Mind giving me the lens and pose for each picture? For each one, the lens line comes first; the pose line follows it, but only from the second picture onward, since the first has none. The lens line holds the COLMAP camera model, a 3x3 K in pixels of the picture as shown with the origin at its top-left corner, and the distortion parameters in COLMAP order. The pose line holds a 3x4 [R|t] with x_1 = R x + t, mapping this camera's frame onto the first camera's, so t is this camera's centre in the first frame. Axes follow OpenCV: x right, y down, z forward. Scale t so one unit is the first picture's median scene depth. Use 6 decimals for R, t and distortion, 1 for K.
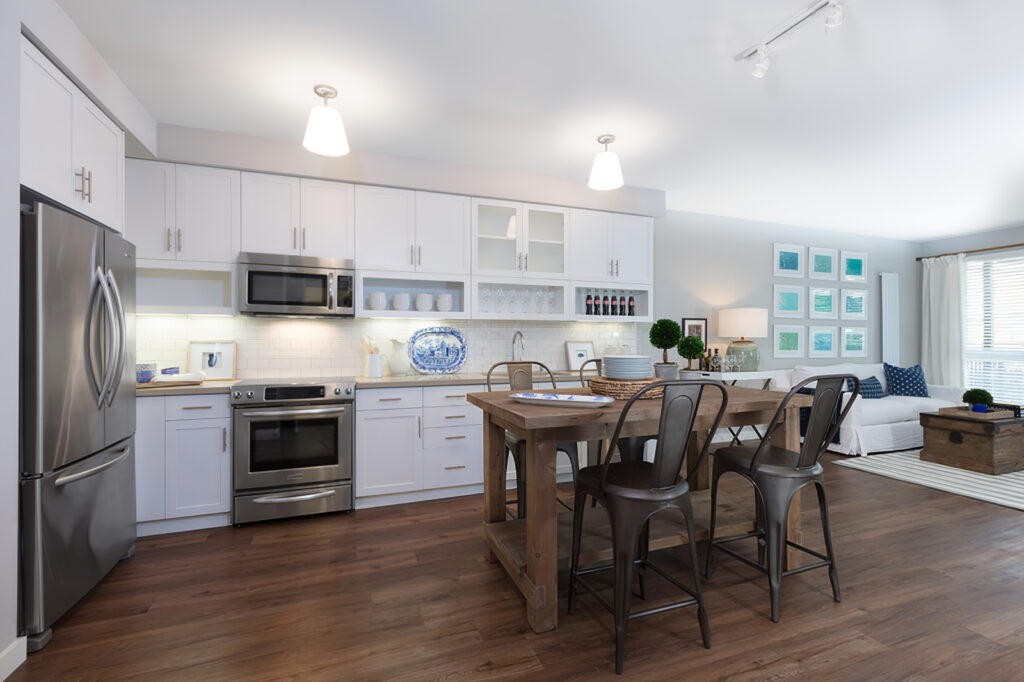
lens RADIAL K [[455.5, 0, 513.3], [0, 455.5, 344.3], [0, 0, 1]] dist [0.000776, 0.000280]
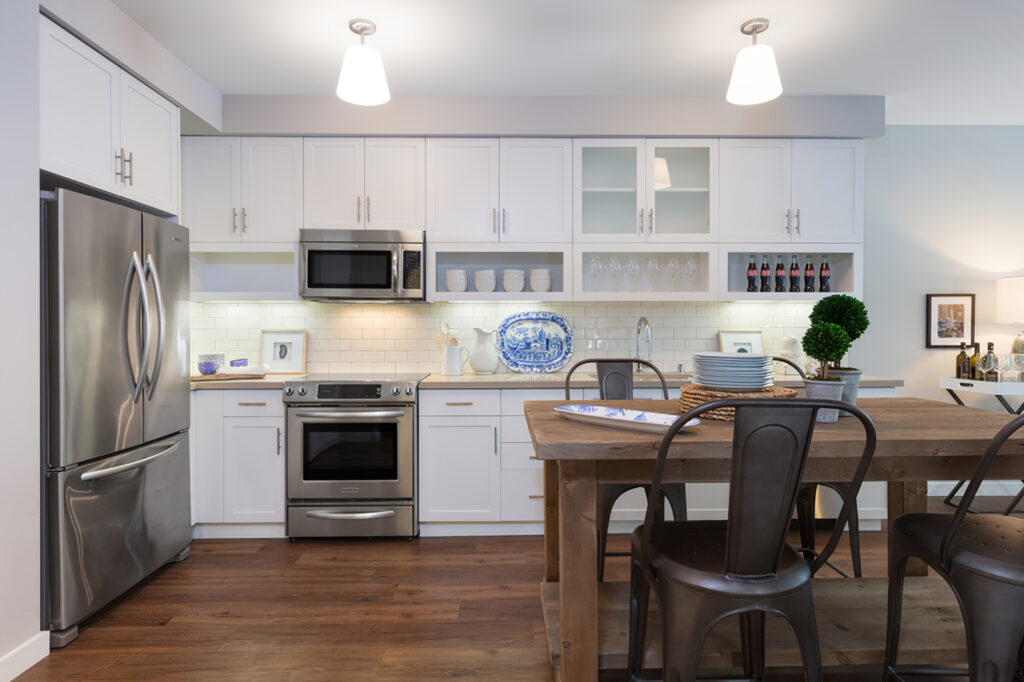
lens RADIAL K [[568.2, 0, 513.4], [0, 568.2, 335.5], [0, 0, 1]] dist [0.001772, -0.001195]
pose [[0.942191, 0.003803, -0.335054, 0.156780], [-0.002752, 0.999990, 0.003610, -0.002050], [0.335065, -0.002479, 0.942192, 0.101424]]
